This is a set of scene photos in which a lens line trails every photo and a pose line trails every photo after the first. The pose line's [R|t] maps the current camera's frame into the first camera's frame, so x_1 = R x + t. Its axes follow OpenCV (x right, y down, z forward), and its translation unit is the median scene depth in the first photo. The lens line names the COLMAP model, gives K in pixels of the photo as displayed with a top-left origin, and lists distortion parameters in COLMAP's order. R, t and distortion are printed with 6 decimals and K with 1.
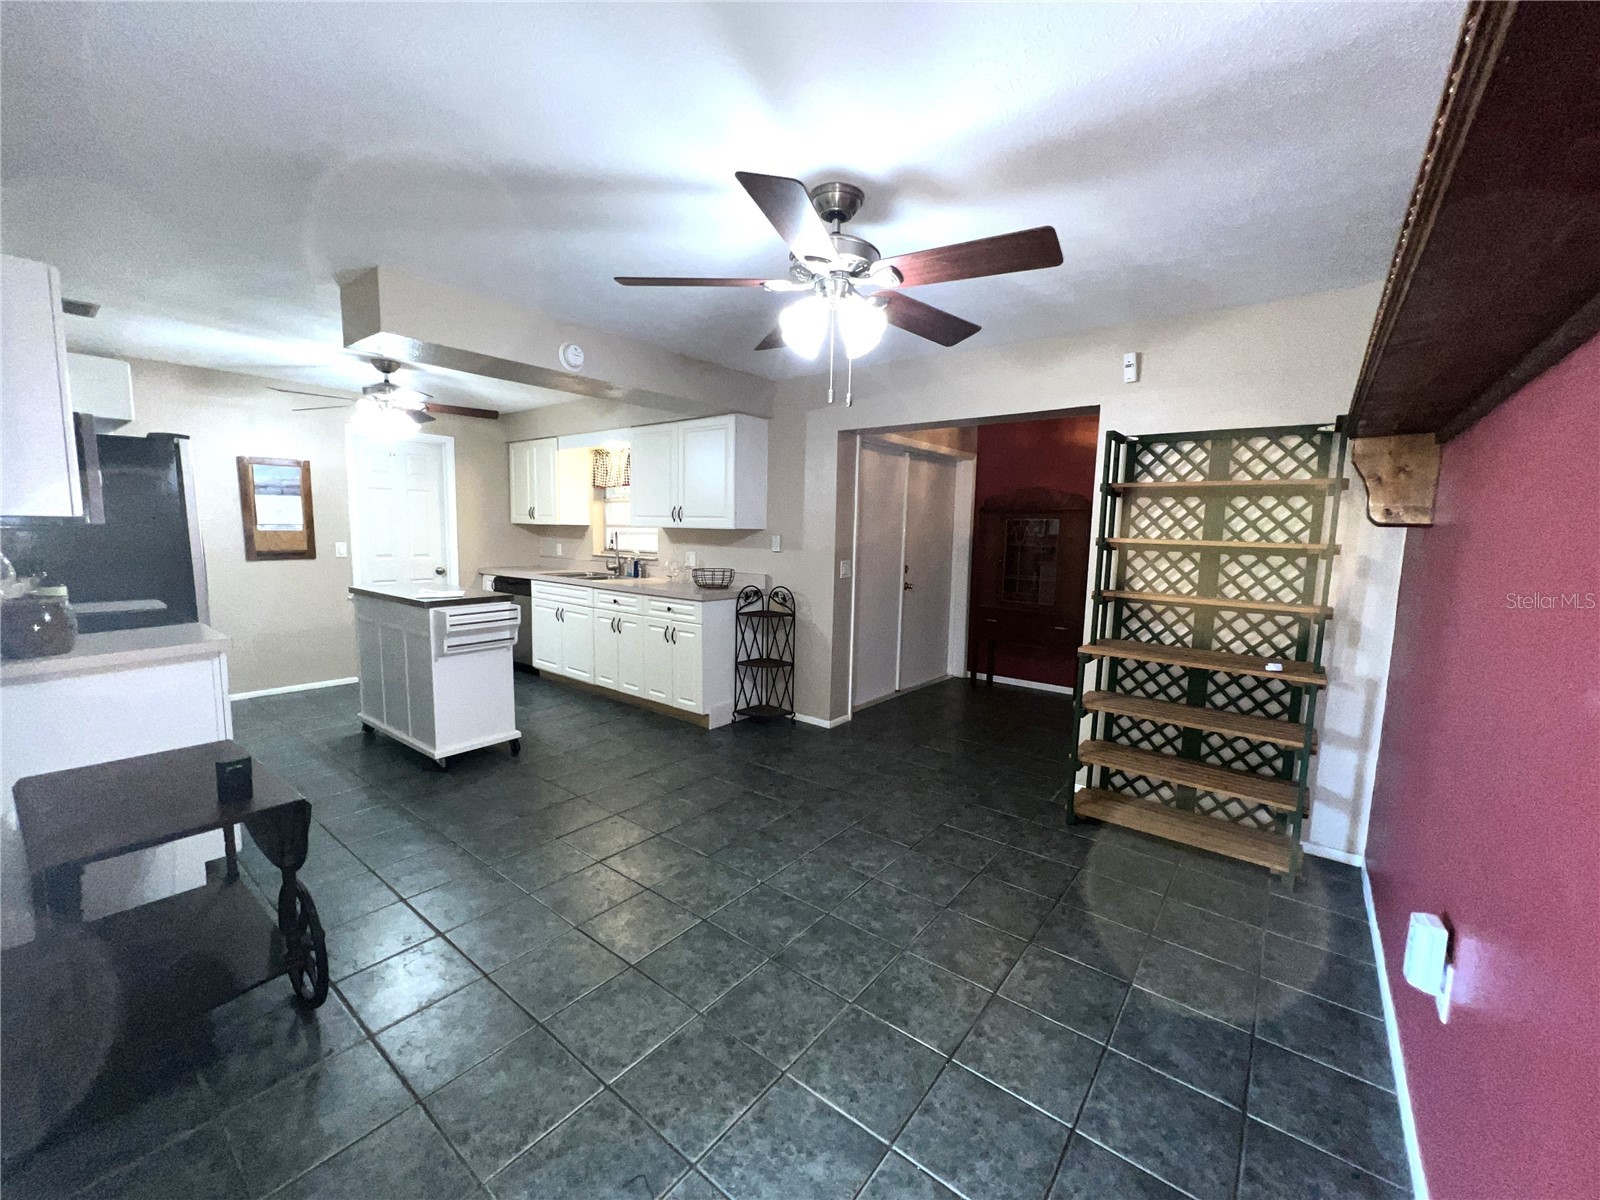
lens RADIAL K [[643.1, 0, 800.0], [0, 643.1, 600.0], [0, 0, 1]] dist [-0.000048, 0.000634]
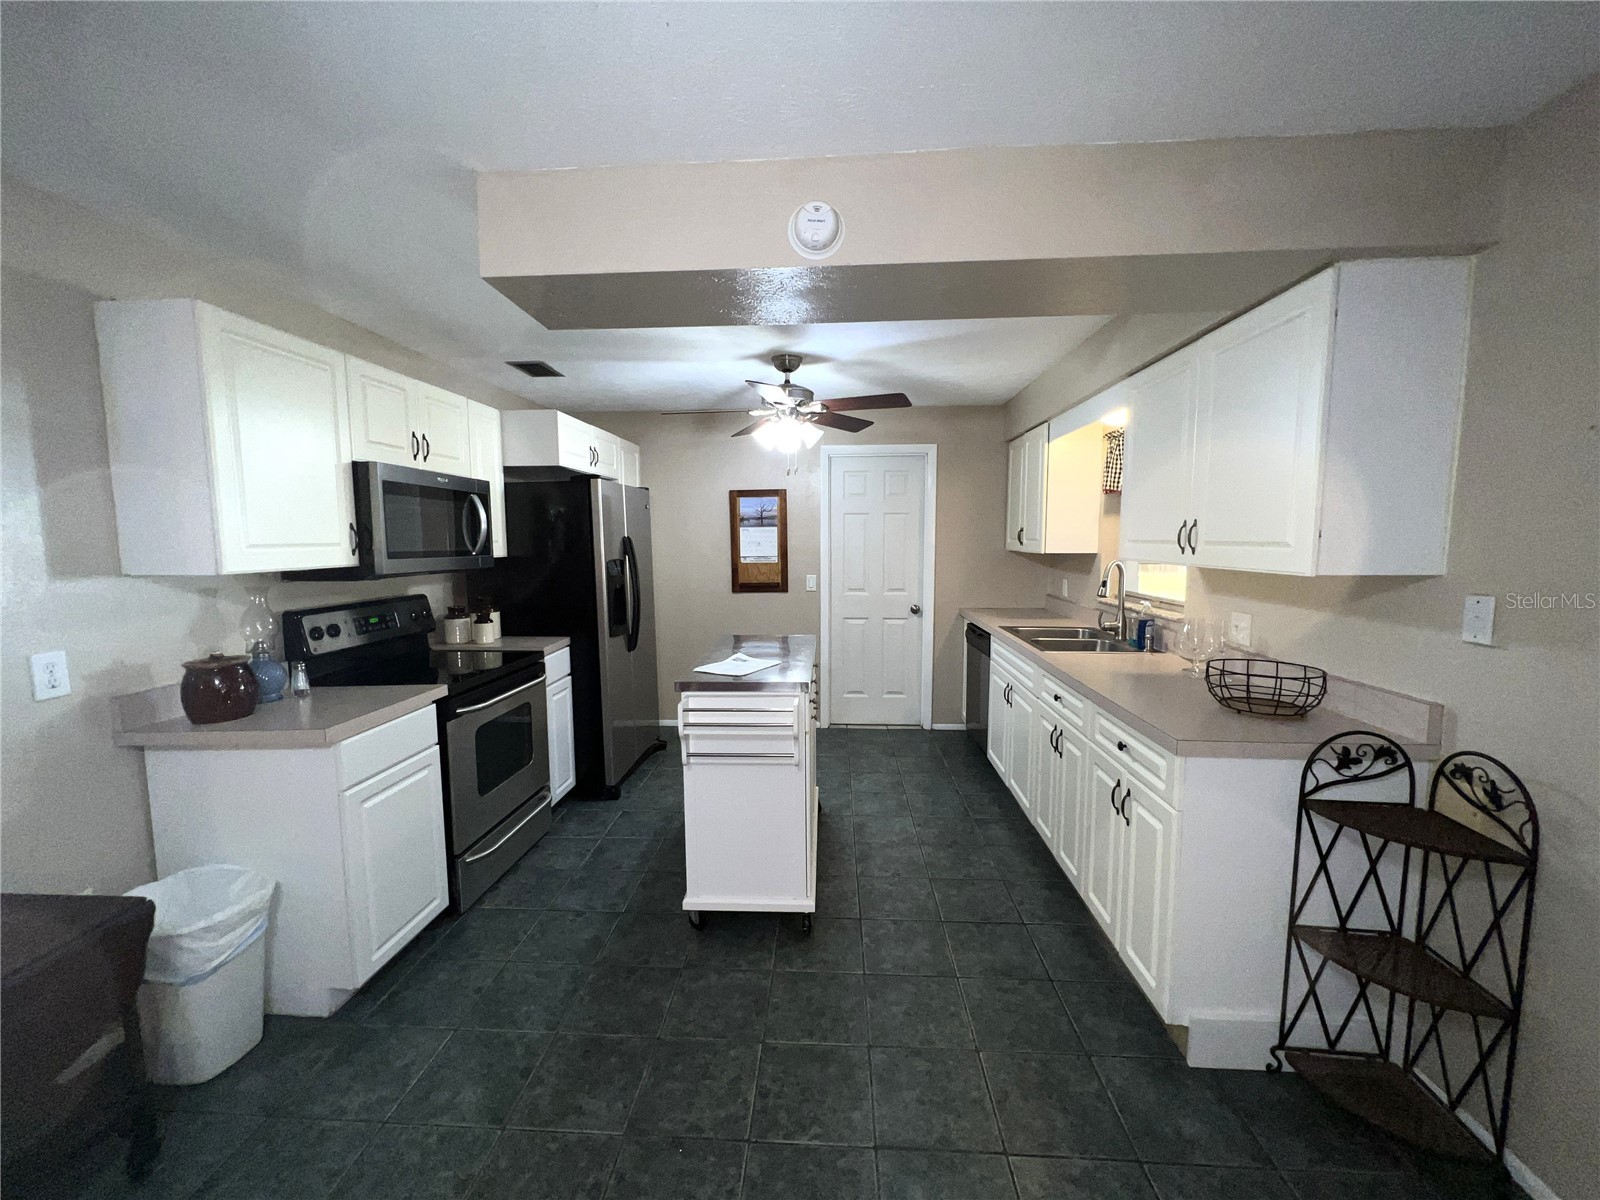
lens RADIAL K [[643.1, 0, 800.0], [0, 643.1, 600.0], [0, 0, 1]] dist [-0.000048, 0.000634]
pose [[0.567995, 0.059182, -0.820901, 0.036154], [-0.075510, 0.996952, 0.019628, -0.078520], [0.819561, 0.050838, 0.570733, 0.515022]]
